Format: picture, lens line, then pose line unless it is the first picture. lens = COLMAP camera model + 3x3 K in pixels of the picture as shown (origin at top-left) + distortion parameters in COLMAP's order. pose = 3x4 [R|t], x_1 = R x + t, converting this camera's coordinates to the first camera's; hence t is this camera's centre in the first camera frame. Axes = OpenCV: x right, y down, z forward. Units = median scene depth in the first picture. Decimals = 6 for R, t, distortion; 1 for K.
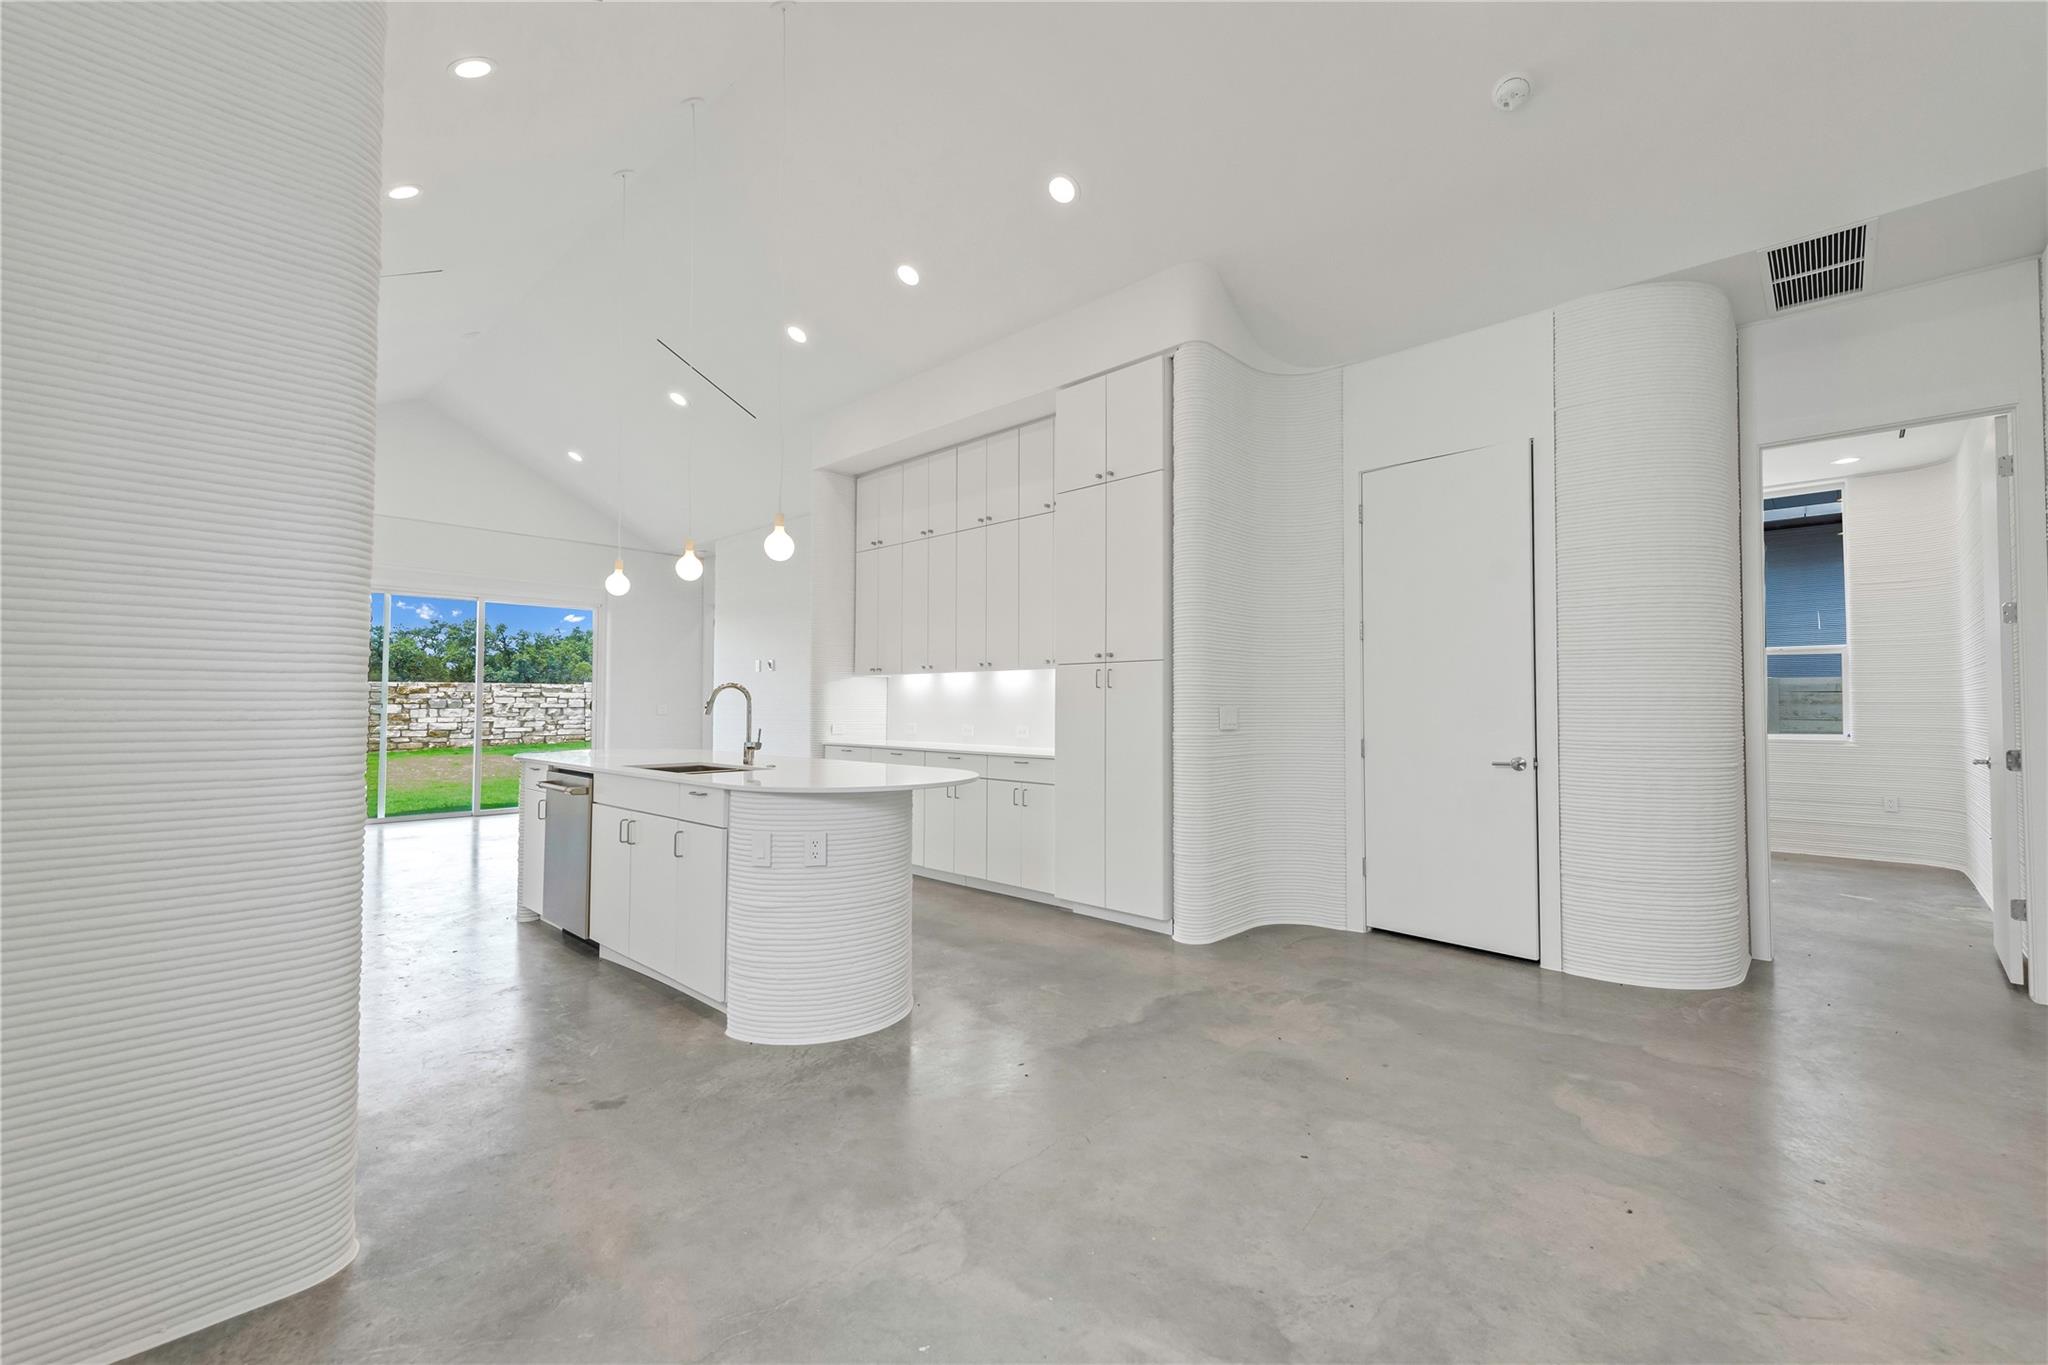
lens RADIAL K [[867.3, 0, 1020.1], [0, 867.3, 681.4], [0, 0, 1]] dist [0.017500, 0.000023]
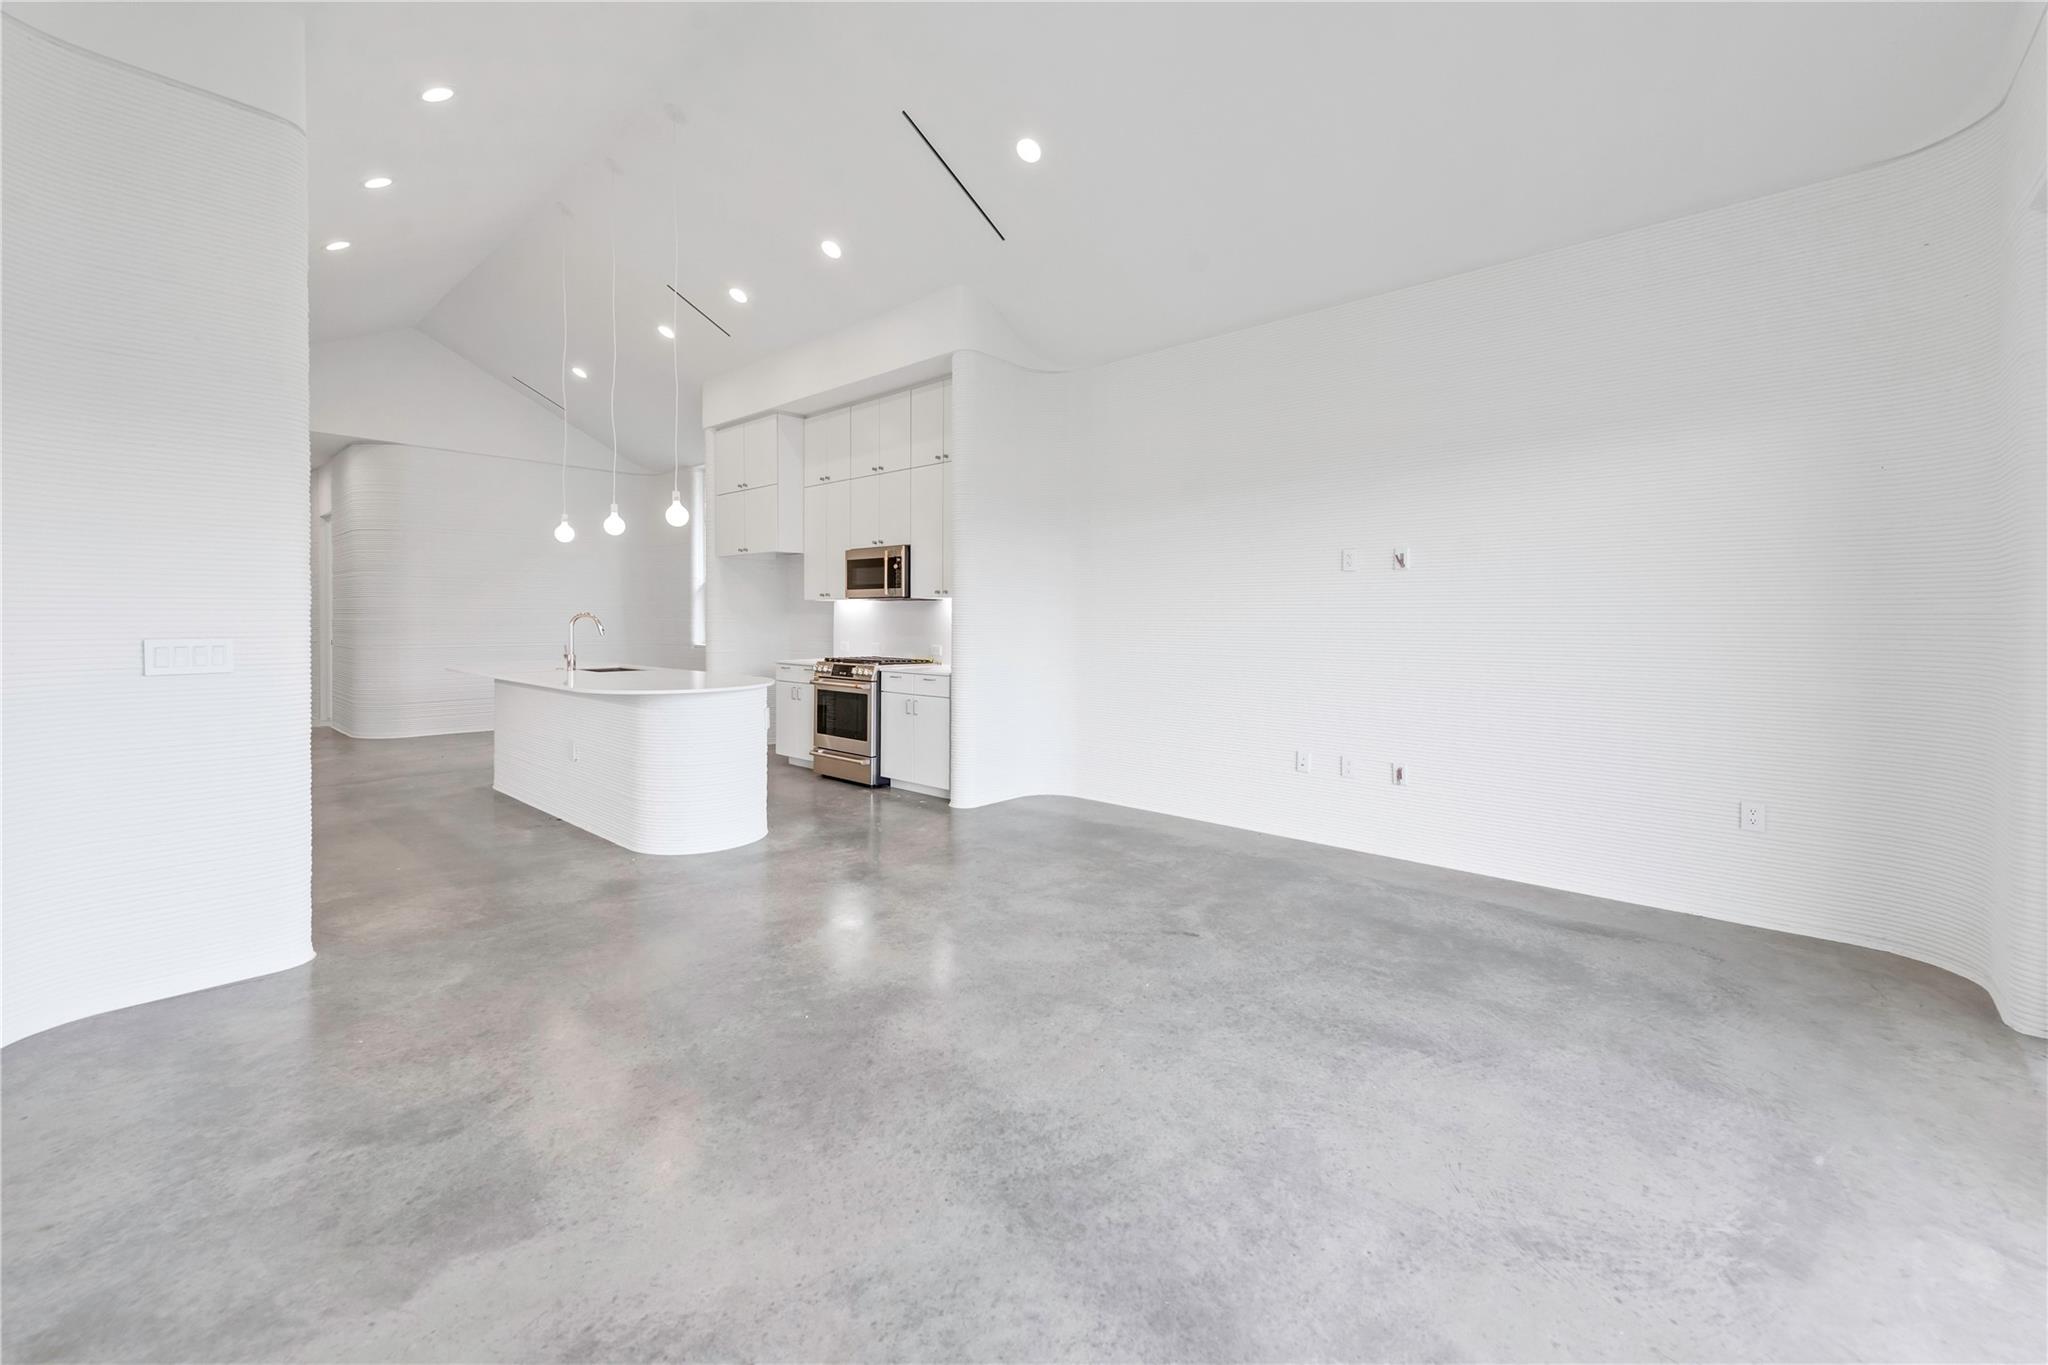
lens RADIAL K [[820.1, 0, 1030.5], [0, 820.1, 635.4], [0, 0, 1]] dist [0.002720, 0.000065]
pose [[-0.999140, -0.007326, -0.040821, -0.636542], [-0.007160, 0.999966, -0.004207, 0.025788], [0.040850, -0.003911, -0.999158, 1.503963]]
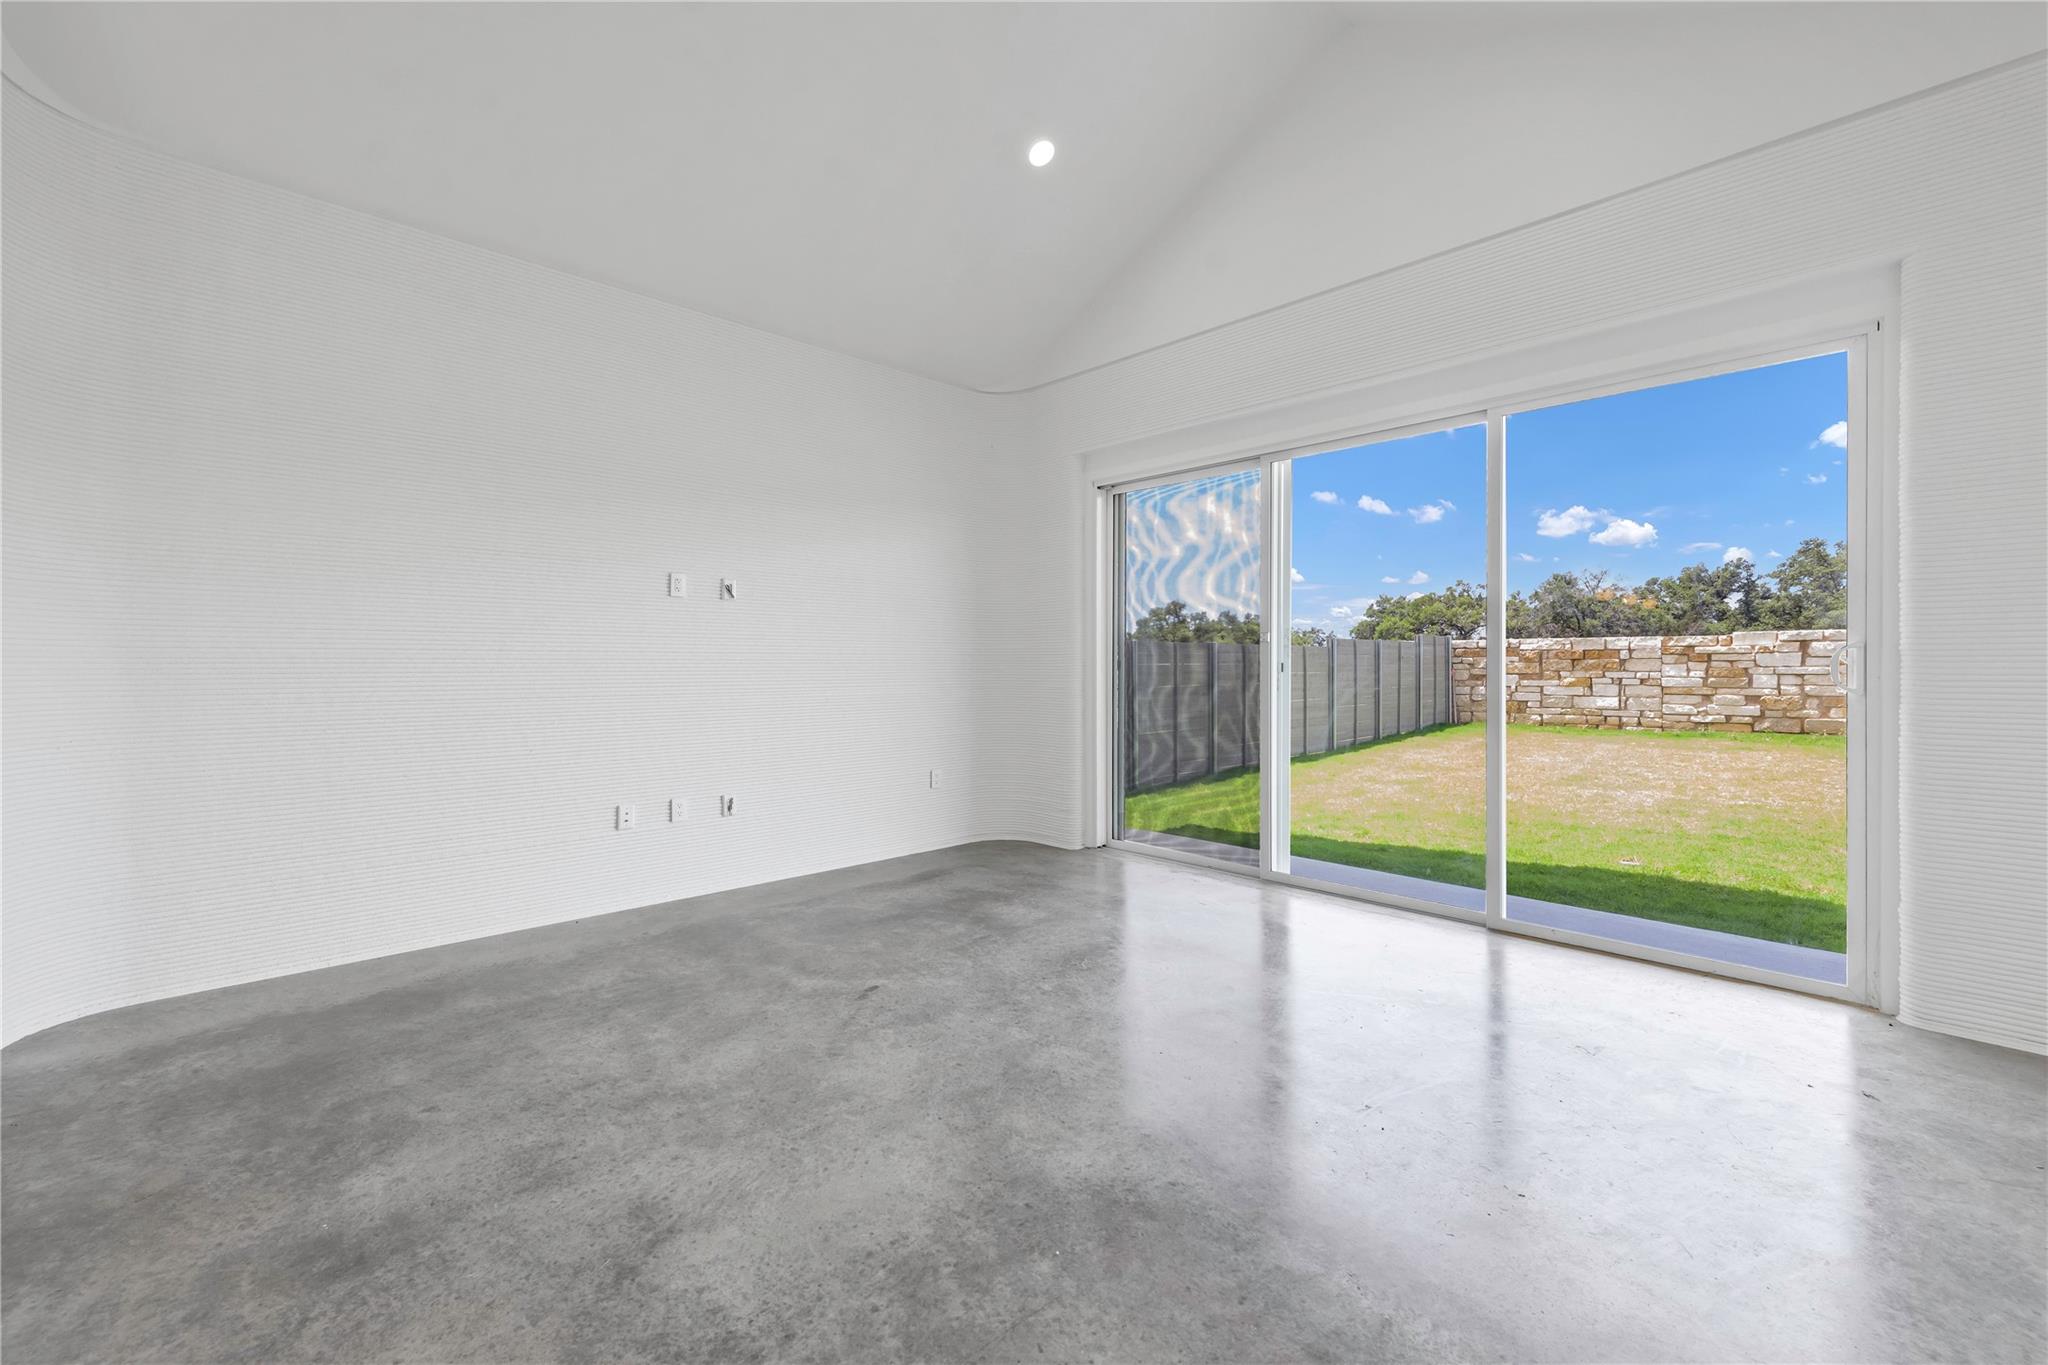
lens RADIAL K [[849.2, 0, 1007.5], [0, 849.2, 665.0], [0, 0, 1]] dist [0.000445, -0.000065]
pose [[-0.044860, -0.002305, -0.998991, -0.283585], [0.029692, 0.999552, -0.003640, 0.030082], [0.998552, -0.029825, -0.044772, 1.102436]]
